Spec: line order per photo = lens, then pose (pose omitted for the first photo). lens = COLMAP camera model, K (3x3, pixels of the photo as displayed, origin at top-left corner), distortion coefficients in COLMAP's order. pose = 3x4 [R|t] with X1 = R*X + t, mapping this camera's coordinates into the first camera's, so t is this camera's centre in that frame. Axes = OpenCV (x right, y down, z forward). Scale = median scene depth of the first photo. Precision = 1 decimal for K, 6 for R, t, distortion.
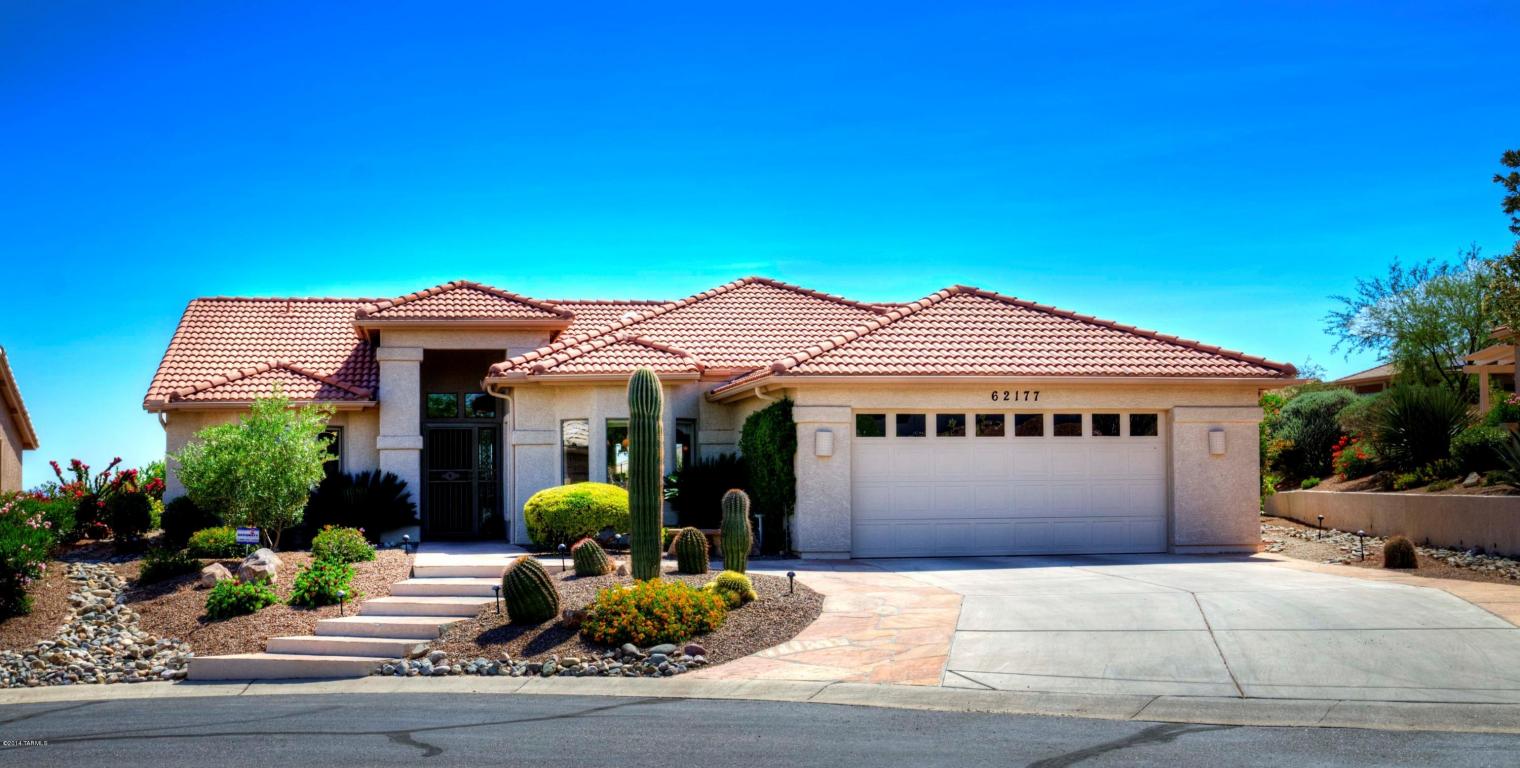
lens RADIAL K [[1768.5, 0, 759.4], [0, 1768.5, 411.2], [0, 0, 1]] dist [-0.050475, 0.004477]
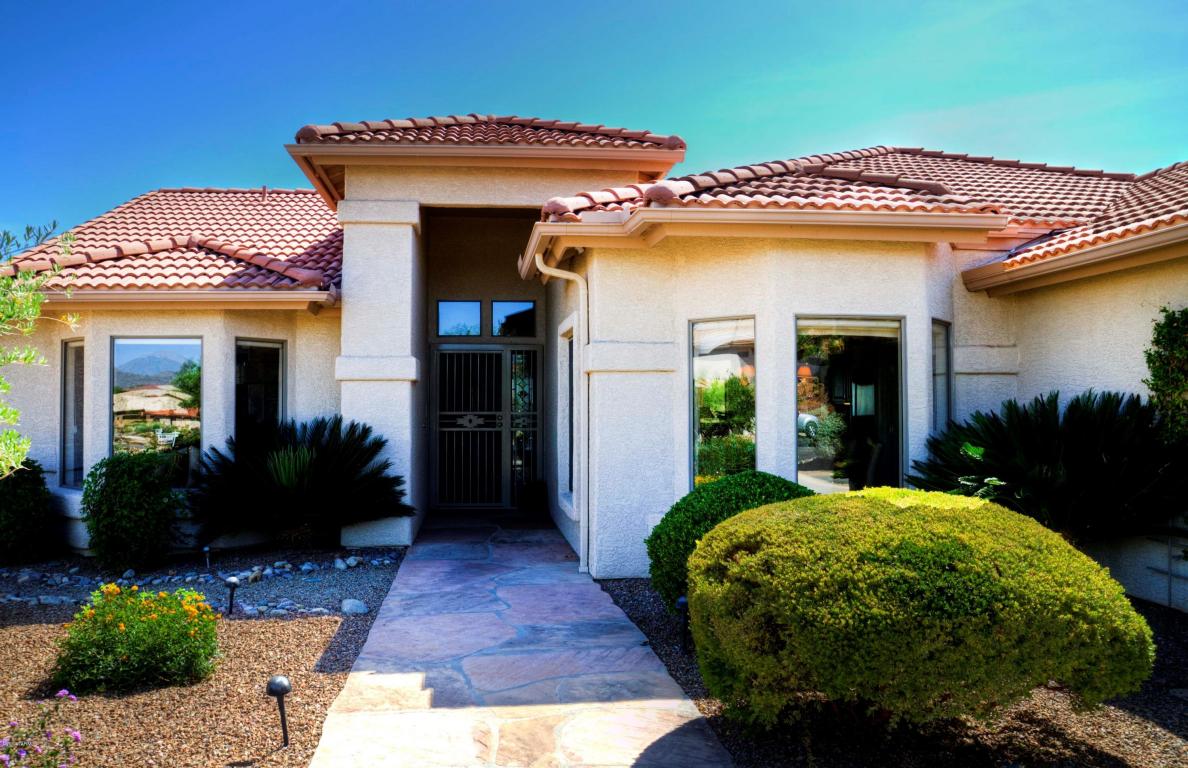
lens RADIAL K [[877.9, 0, 577.0], [0, 877.9, 384.1], [0, 0, 1]] dist [-0.111517, 0.001278]
pose [[0.997452, 0.007503, -0.070939, -0.126528], [-0.006187, 0.999805, 0.018749, 0.017983], [0.071066, -0.018262, 0.997304, 0.766211]]
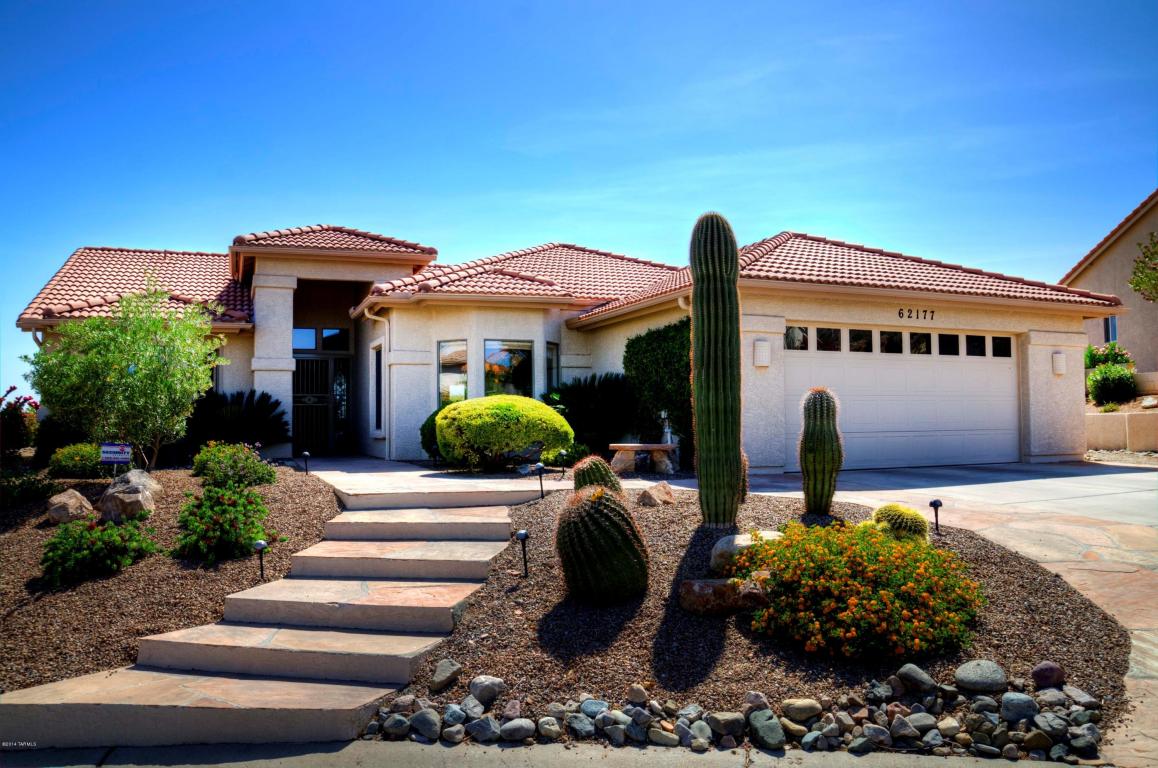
lens RADIAL K [[845.9, 0, 563.7], [0, 845.9, 388.2], [0, 0, 1]] dist [-0.136083, 0.093480]
pose [[0.980514, 0.008726, 0.196257, -0.137787], [-0.008172, 0.999960, -0.003632, 0.034228], [-0.196281, 0.001957, 0.980546, 0.498940]]
